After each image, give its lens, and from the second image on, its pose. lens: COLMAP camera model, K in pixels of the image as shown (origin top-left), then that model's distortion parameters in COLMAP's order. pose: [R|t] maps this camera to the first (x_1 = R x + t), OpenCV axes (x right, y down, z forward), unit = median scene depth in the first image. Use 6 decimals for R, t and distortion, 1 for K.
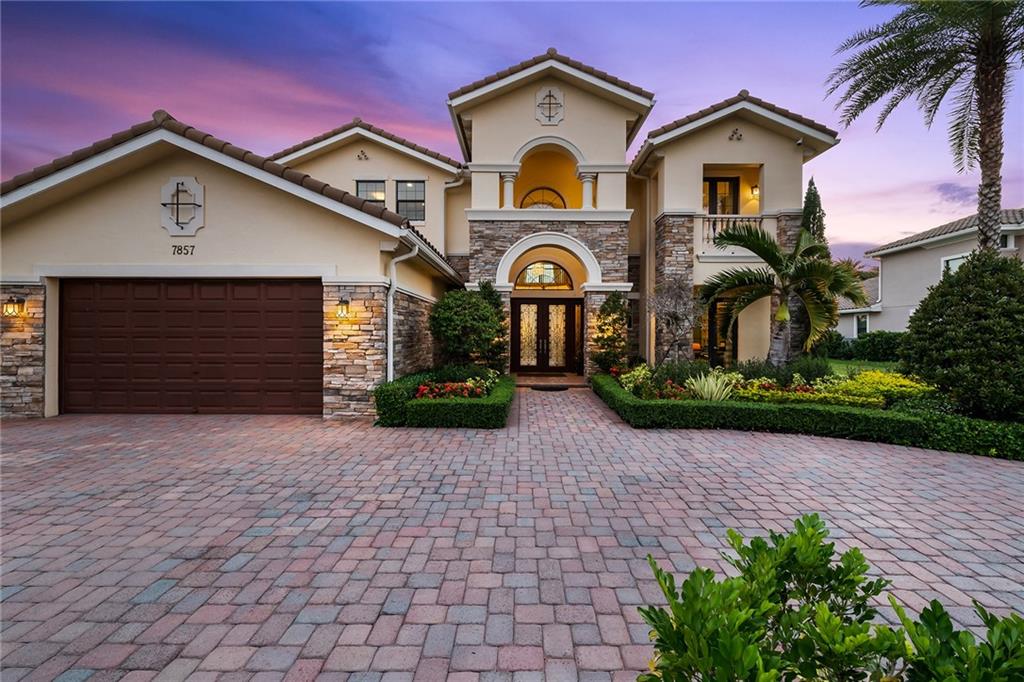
lens RADIAL K [[415.4, 0, 515.2], [0, 415.4, 335.6], [0, 0, 1]] dist [-0.004363, -0.001312]
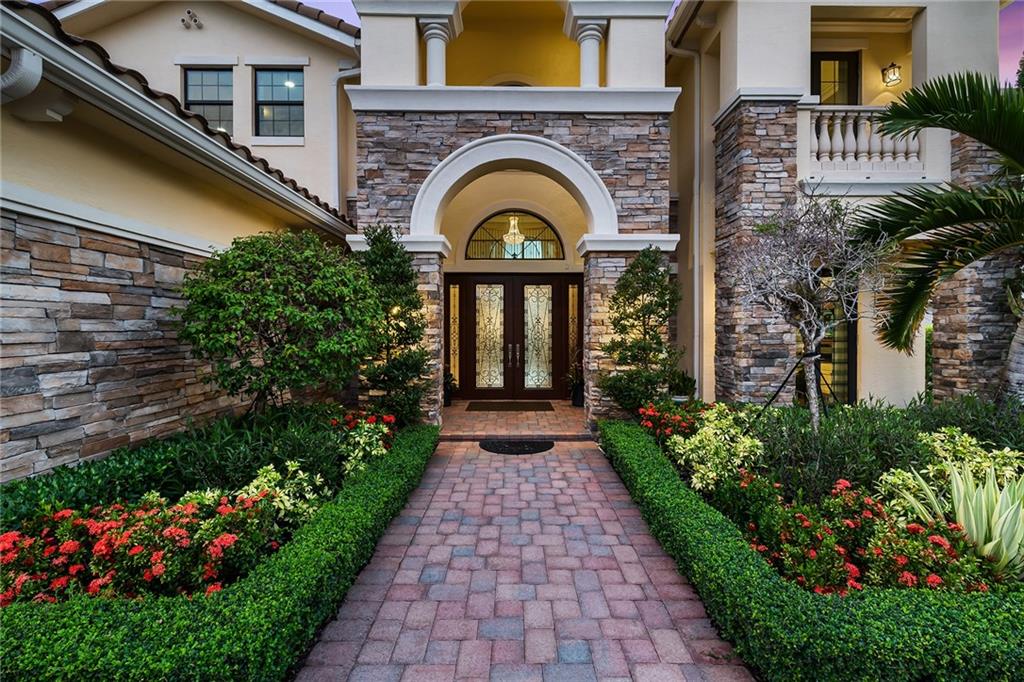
lens RADIAL K [[455.8, 0, 515.6], [0, 455.8, 336.5], [0, 0, 1]] dist [0.003634, -0.001429]
pose [[0.999785, -0.006286, 0.019743, 0.070493], [0.006116, 0.999944, 0.008681, -0.007893], [-0.019797, -0.008559, 0.999767, 0.442187]]
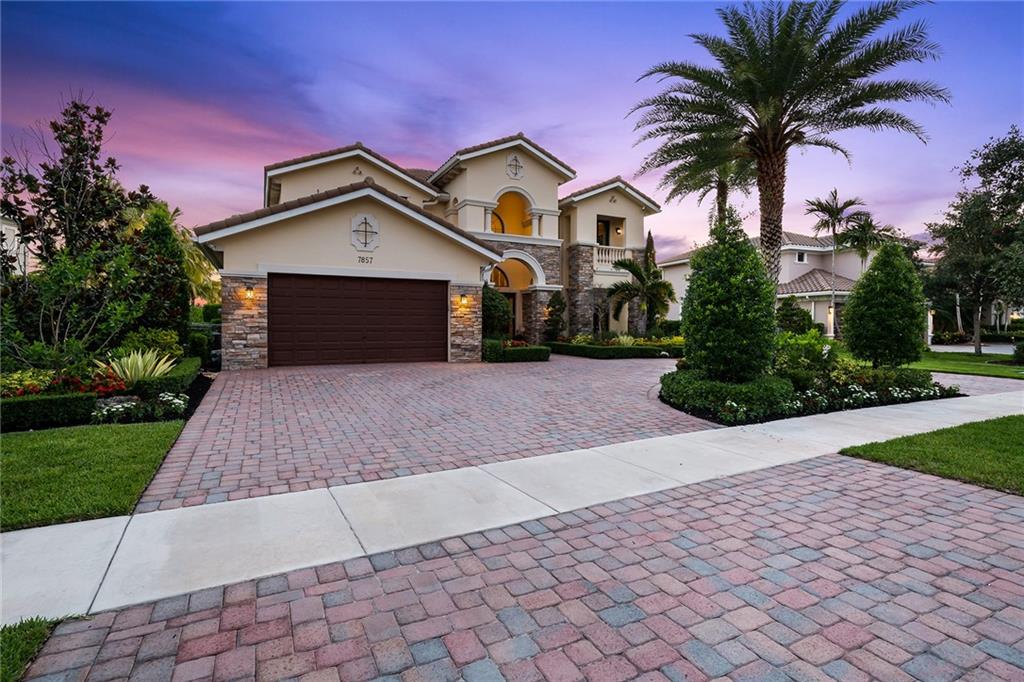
lens RADIAL K [[492.2, 0, 514.4], [0, 492.2, 338.2], [0, 0, 1]] dist [0.001602, 0.000453]
pose [[0.893101, -0.011964, 0.449697, -0.739867], [0.003541, 0.999802, 0.019566, 0.039359], [-0.449842, -0.015882, 0.892967, -0.619471]]
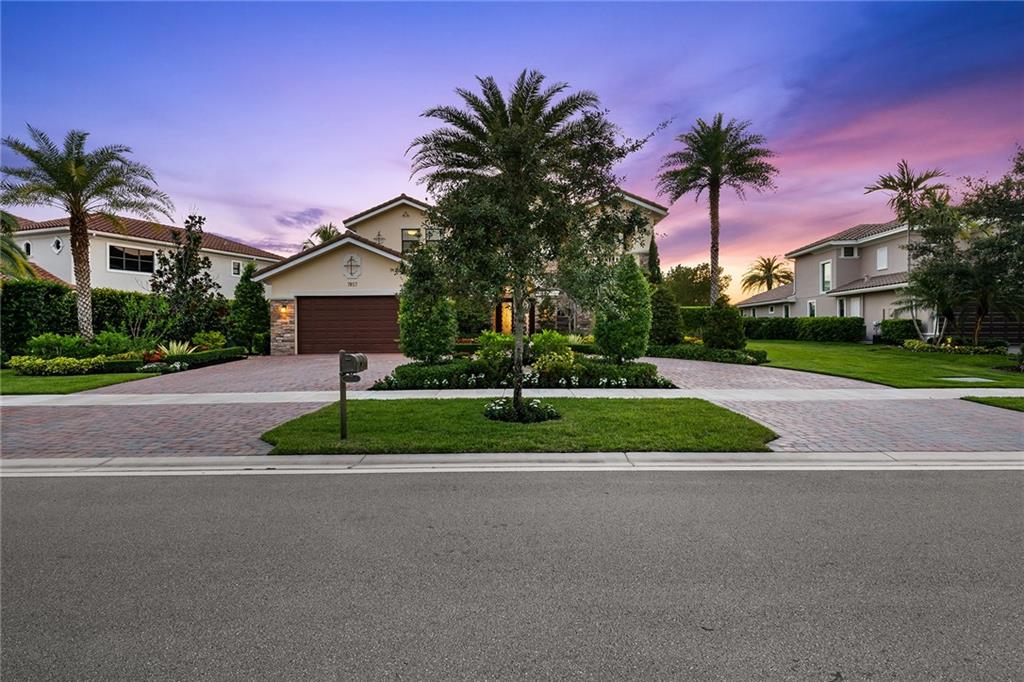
lens RADIAL K [[492.2, 0, 517.3], [0, 492.2, 340.6], [0, 0, 1]] dist [0.001602, 0.000453]
pose [[0.999919, -0.009961, -0.007920, 0.113070], [0.010137, 0.999696, 0.022482, 0.042351], [0.007694, -0.022560, 0.999716, -1.199964]]
